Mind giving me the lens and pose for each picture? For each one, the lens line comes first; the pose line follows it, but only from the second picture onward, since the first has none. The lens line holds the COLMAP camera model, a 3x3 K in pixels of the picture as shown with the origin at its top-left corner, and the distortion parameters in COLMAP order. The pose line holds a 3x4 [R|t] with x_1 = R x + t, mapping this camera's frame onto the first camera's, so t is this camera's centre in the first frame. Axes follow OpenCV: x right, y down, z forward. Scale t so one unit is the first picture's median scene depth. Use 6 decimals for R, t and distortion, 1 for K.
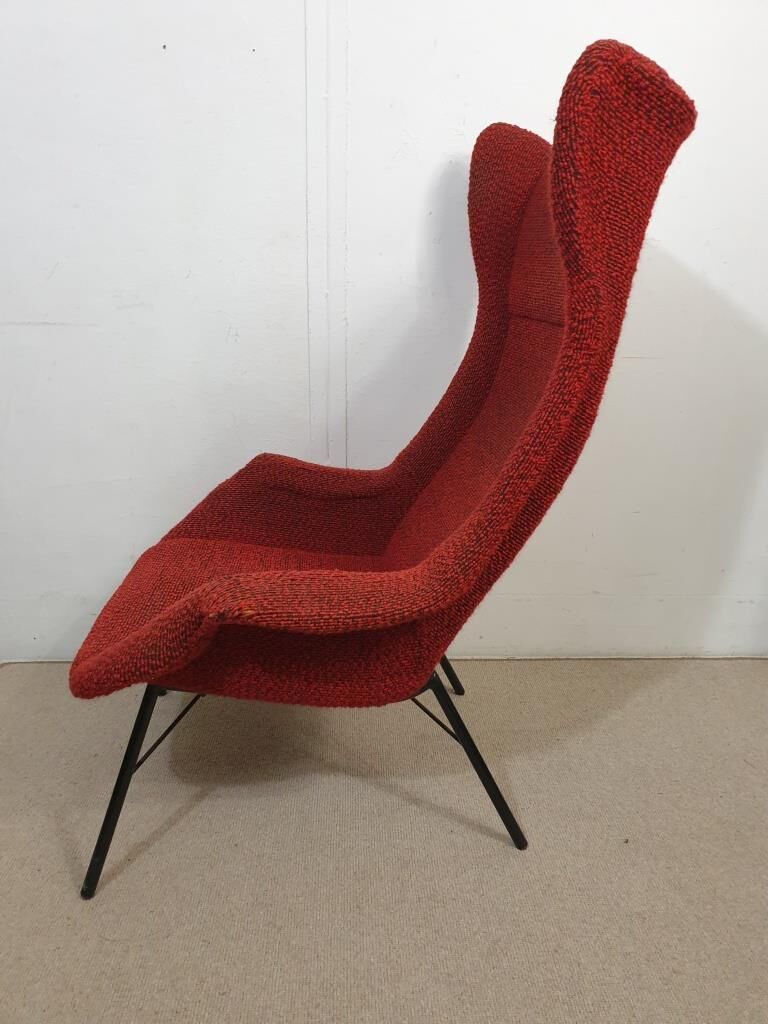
lens RADIAL K [[848.8, 0, 384.0], [0, 848.8, 512.0], [0, 0, 1]] dist [0.031728, 0.010982]
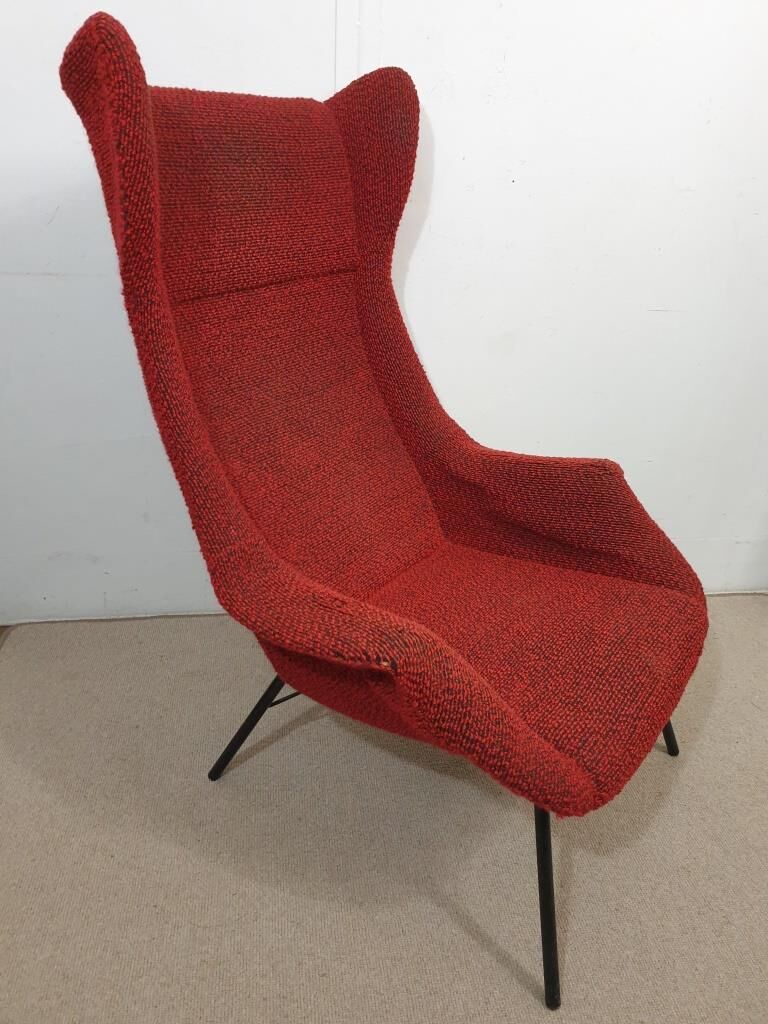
lens RADIAL K [[848.8, 0, 384.0], [0, 848.8, 512.0], [0, 0, 1]] dist [0.031728, 0.010982]
pose [[0.995027, -0.019823, 0.097615, -0.168848], [0.004629, 0.988142, 0.153472, -0.138683], [-0.099499, -0.152257, 0.983320, 0.030358]]
